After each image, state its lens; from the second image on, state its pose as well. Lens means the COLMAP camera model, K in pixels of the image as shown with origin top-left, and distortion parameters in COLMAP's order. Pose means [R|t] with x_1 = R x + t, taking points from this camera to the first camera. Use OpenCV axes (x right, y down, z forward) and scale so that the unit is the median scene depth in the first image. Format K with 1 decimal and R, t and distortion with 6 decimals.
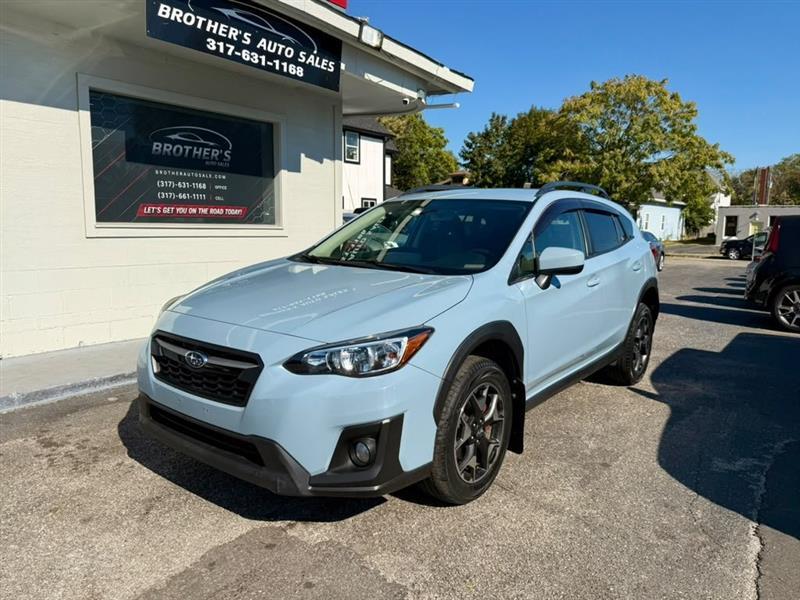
lens RADIAL K [[586.8, 0, 405.3], [0, 586.8, 298.3], [0, 0, 1]] dist [0.035413, -0.064687]
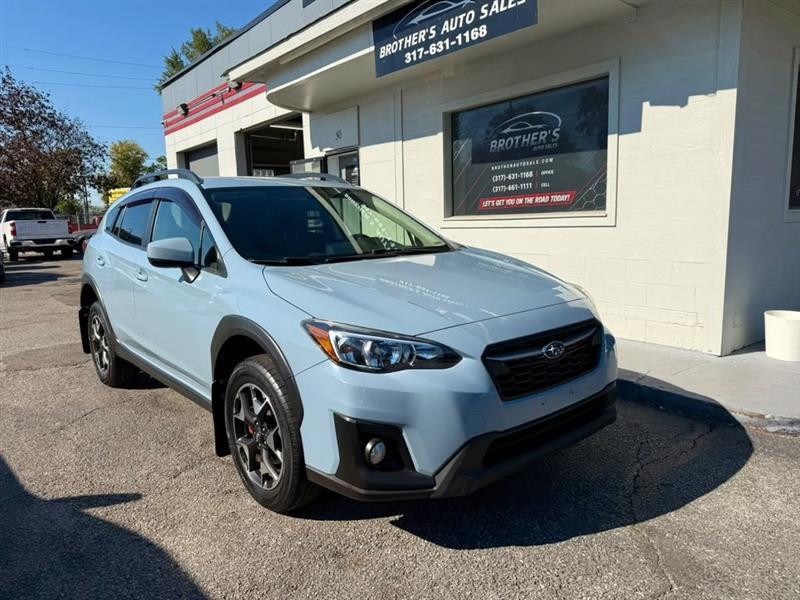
lens RADIAL K [[587.4, 0, 399.0], [0, 587.4, 303.8], [0, 0, 1]] dist [0.027124, -0.050723]
pose [[-0.264435, 0.128675, -0.955781, 0.688060], [-0.089893, 0.983456, 0.157271, -0.120426], [0.960205, 0.127506, -0.248493, 1.114961]]
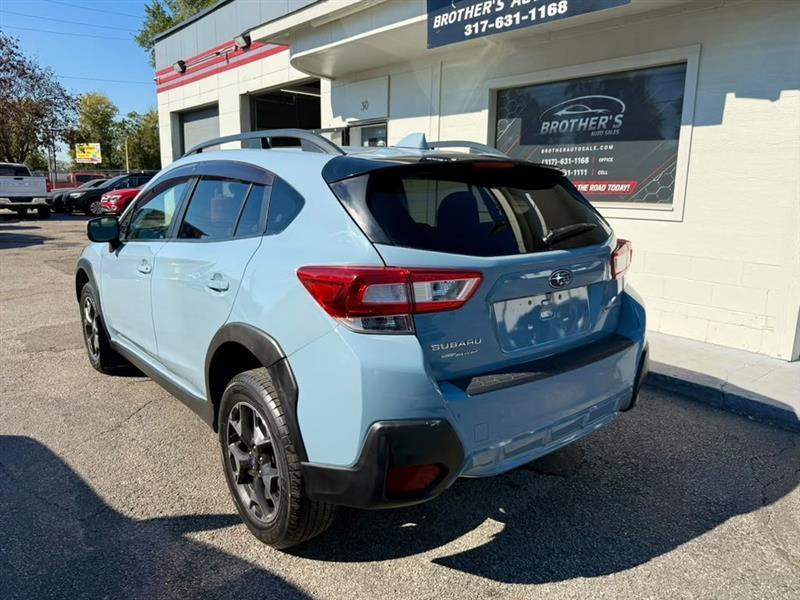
lens RADIAL K [[594.9, 0, 400.0], [0, 594.9, 300.0], [0, 0, 1]] dist [-0.005741, 0.000344]
pose [[-0.220758, 0.161832, -0.961809, 0.676279], [-0.133498, 0.971844, 0.194161, -0.126532], [0.966149, 0.171262, -0.192938, 0.985215]]
